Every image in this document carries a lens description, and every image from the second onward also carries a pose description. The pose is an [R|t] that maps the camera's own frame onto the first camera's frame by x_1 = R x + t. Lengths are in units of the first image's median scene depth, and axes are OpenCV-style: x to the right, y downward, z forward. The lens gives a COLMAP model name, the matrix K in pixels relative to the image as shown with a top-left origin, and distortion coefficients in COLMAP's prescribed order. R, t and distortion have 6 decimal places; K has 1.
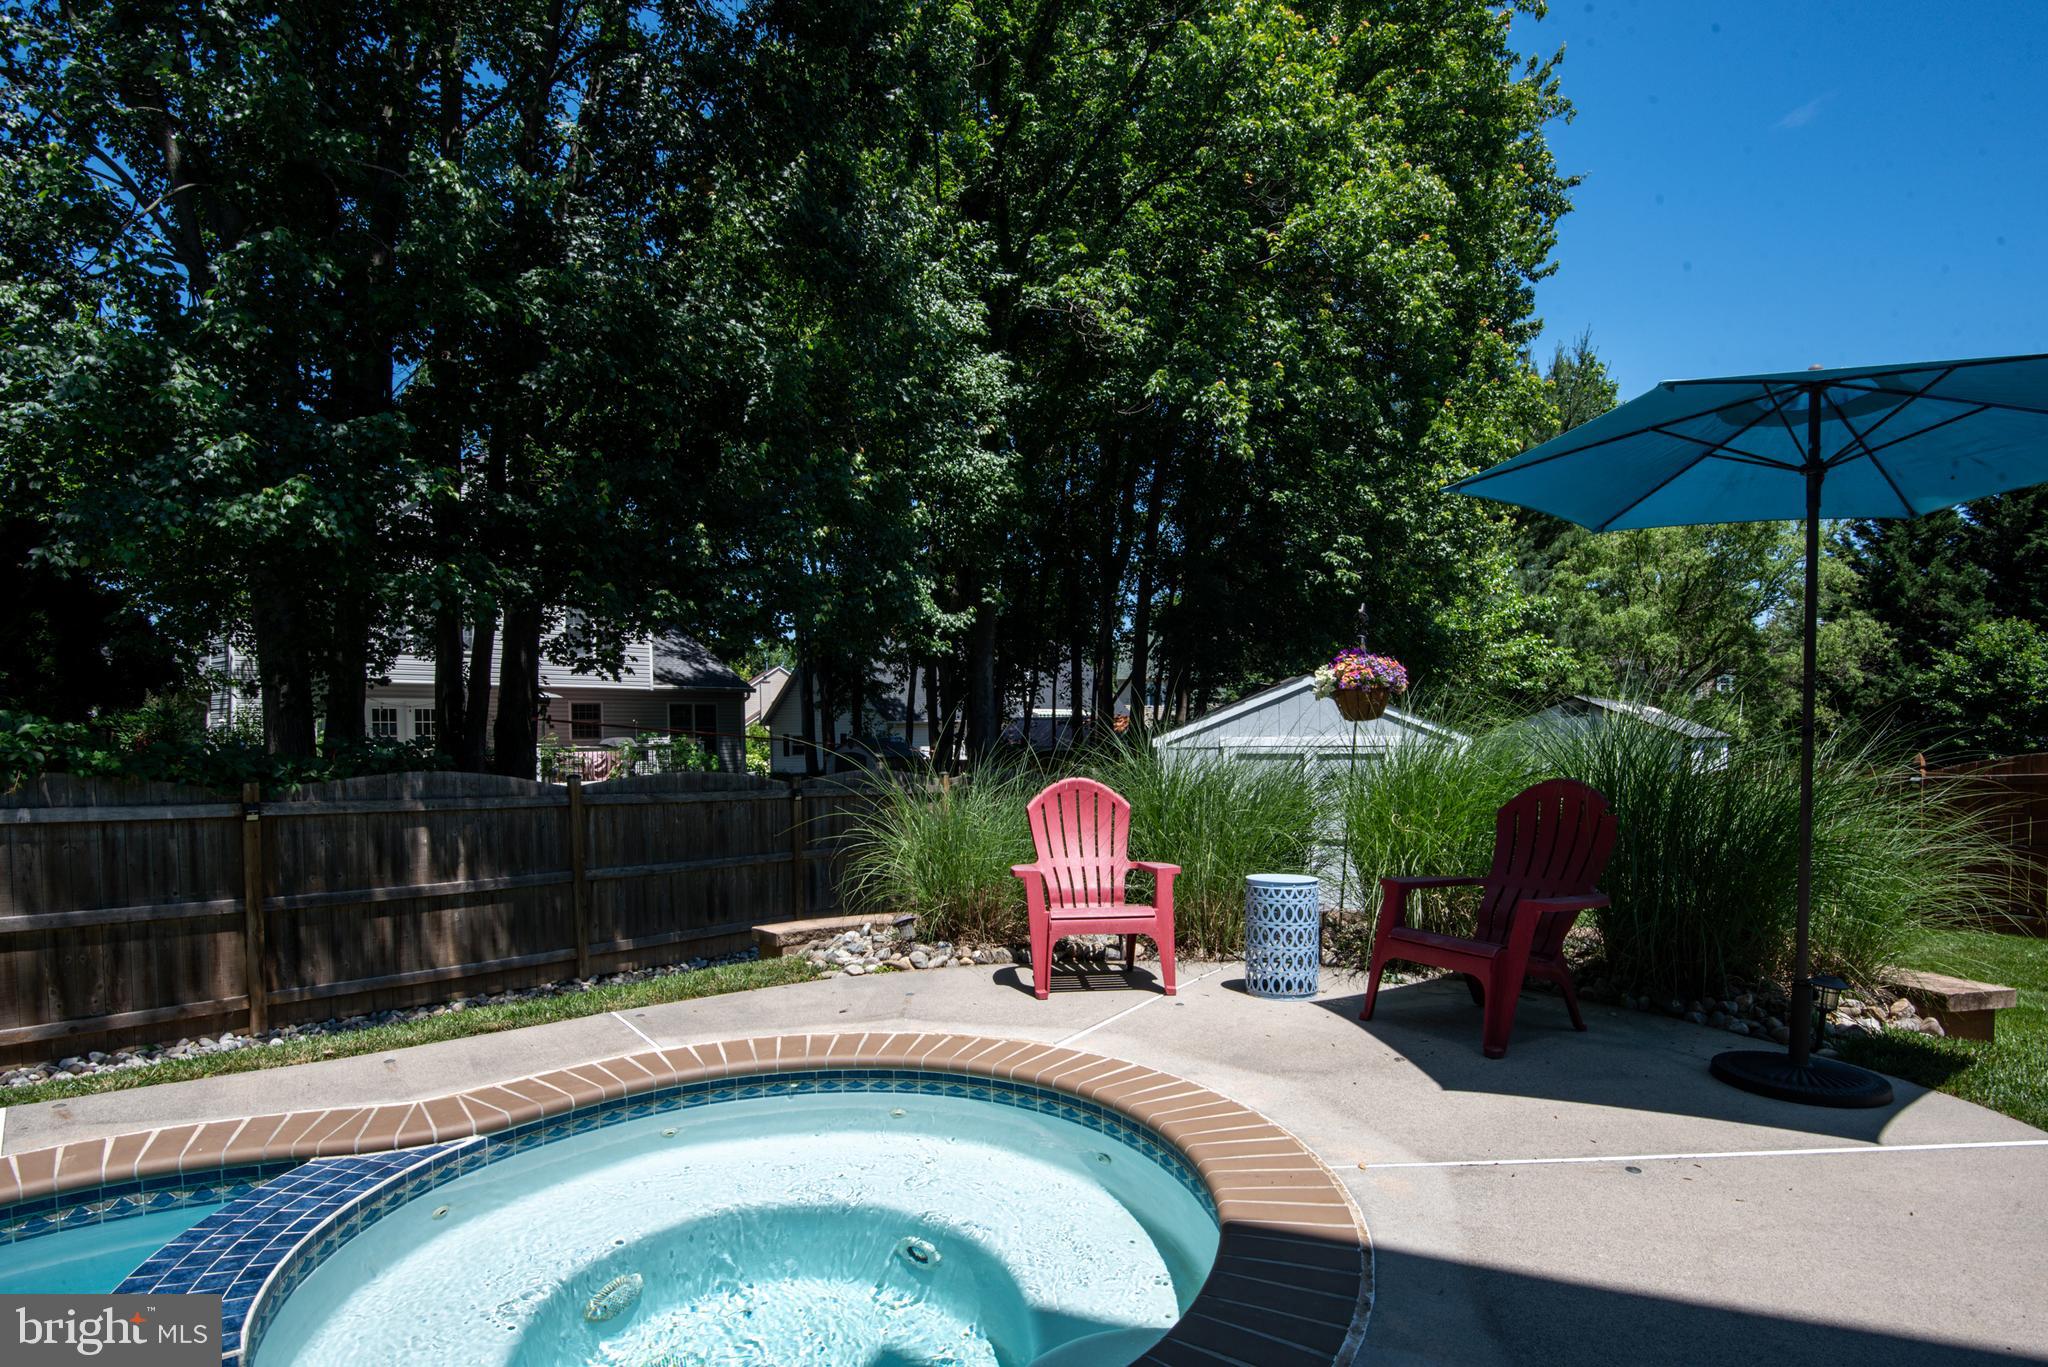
lens RADIAL K [[1103.0, 0, 1025.2], [0, 1103.0, 724.5], [0, 0, 1]] dist [0.001150, -0.022467]
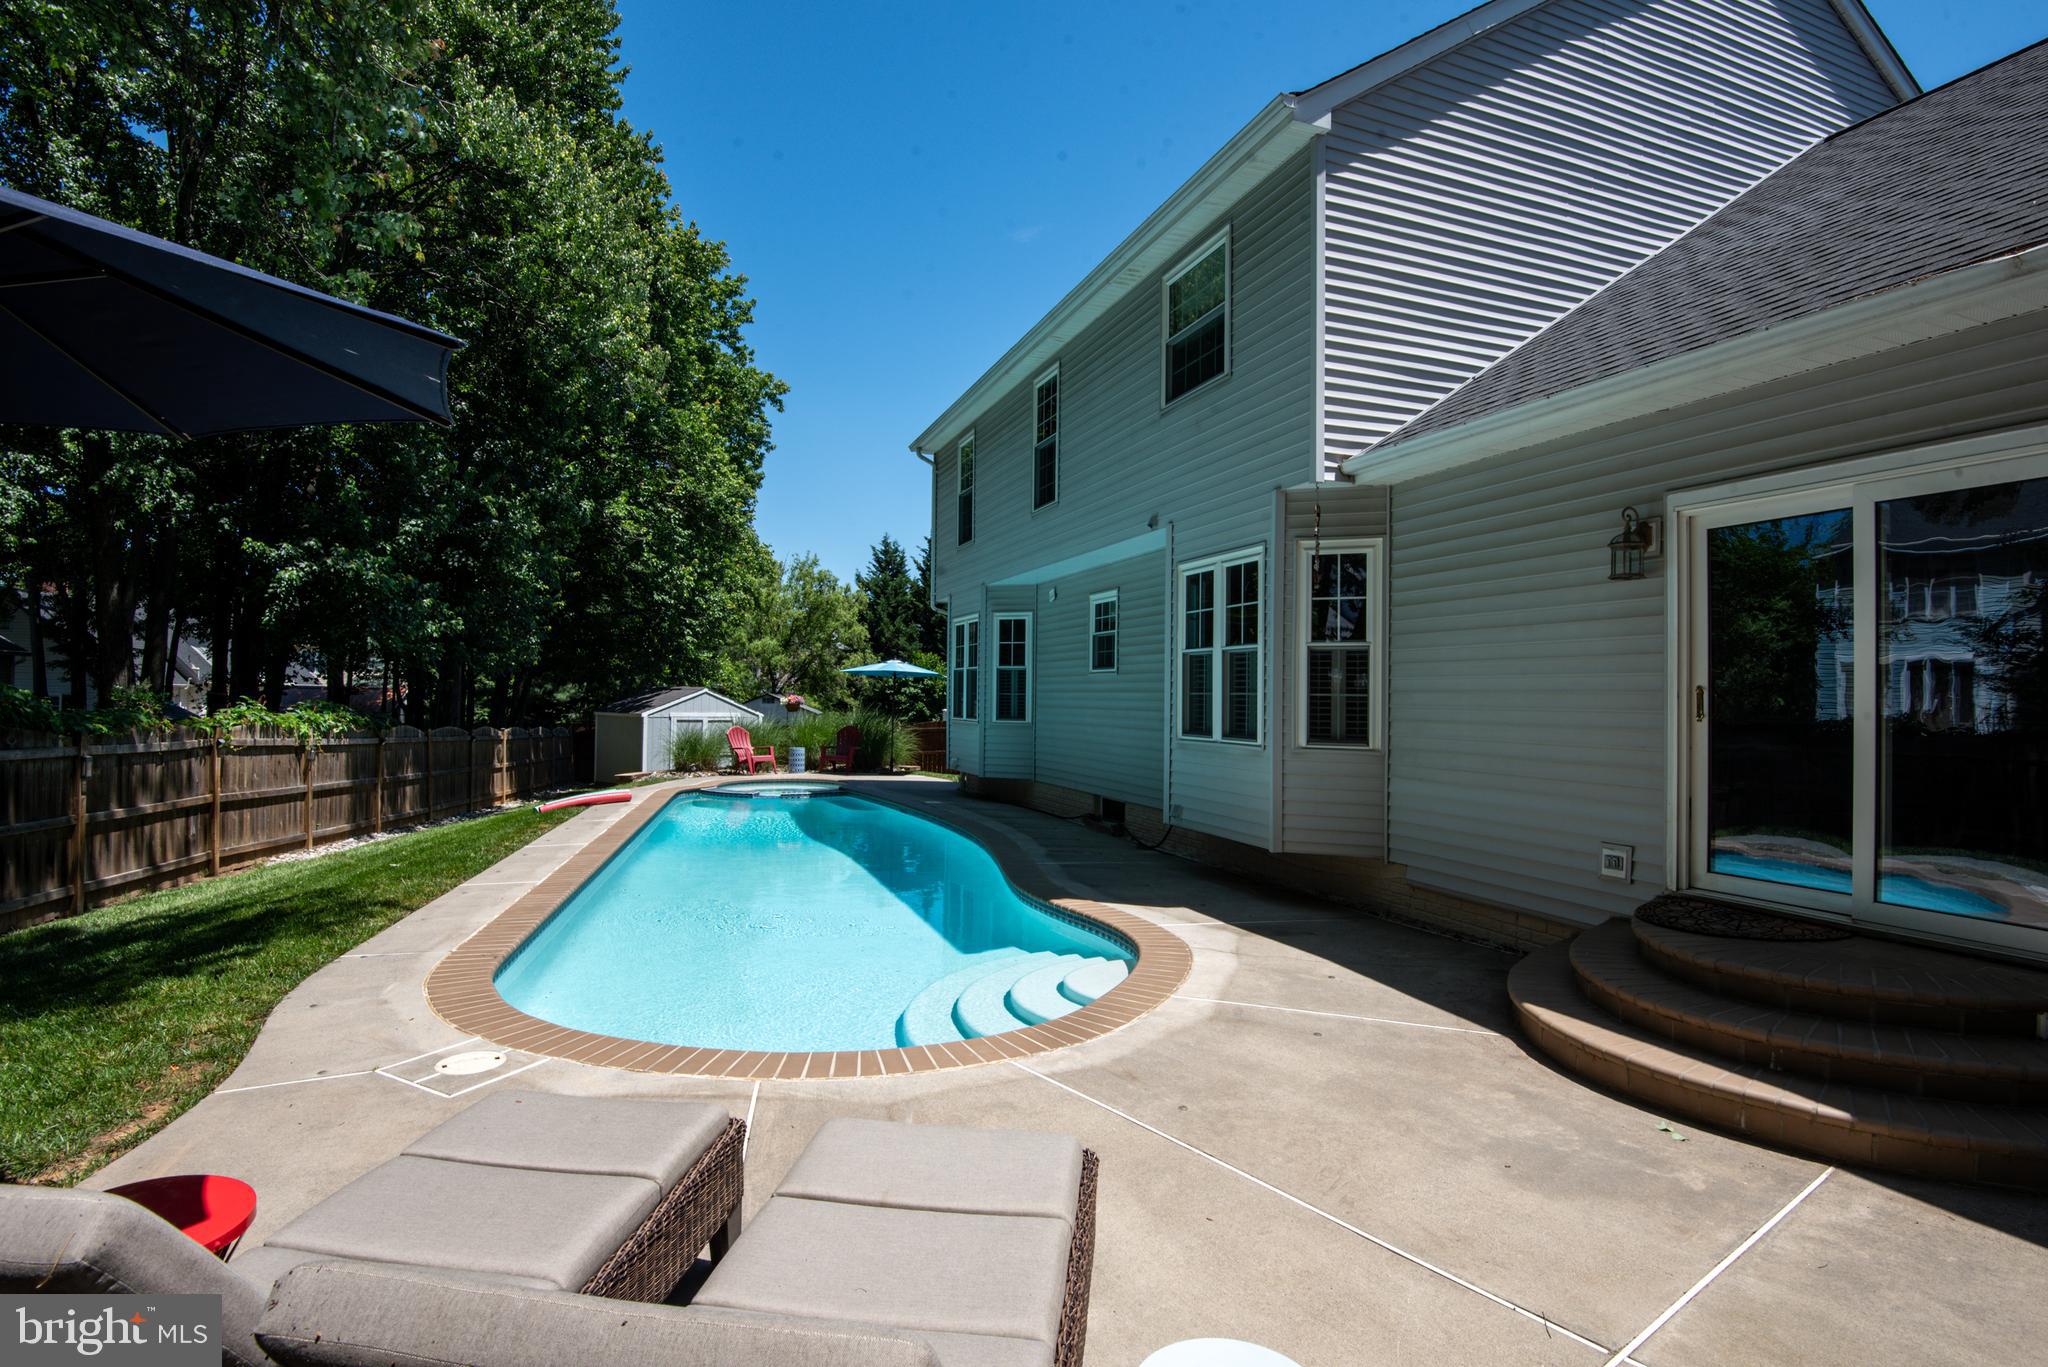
lens RADIAL K [[1013.8, 0, 1024.0], [0, 1013.8, 683.5], [0, 0, 1]] dist [-0.001899, -0.031488]
pose [[0.675667, 0.029522, 0.736616, -0.388714], [-0.022715, 0.999557, -0.019225, -0.011401], [-0.736857, -0.003742, 0.676038, -0.439395]]
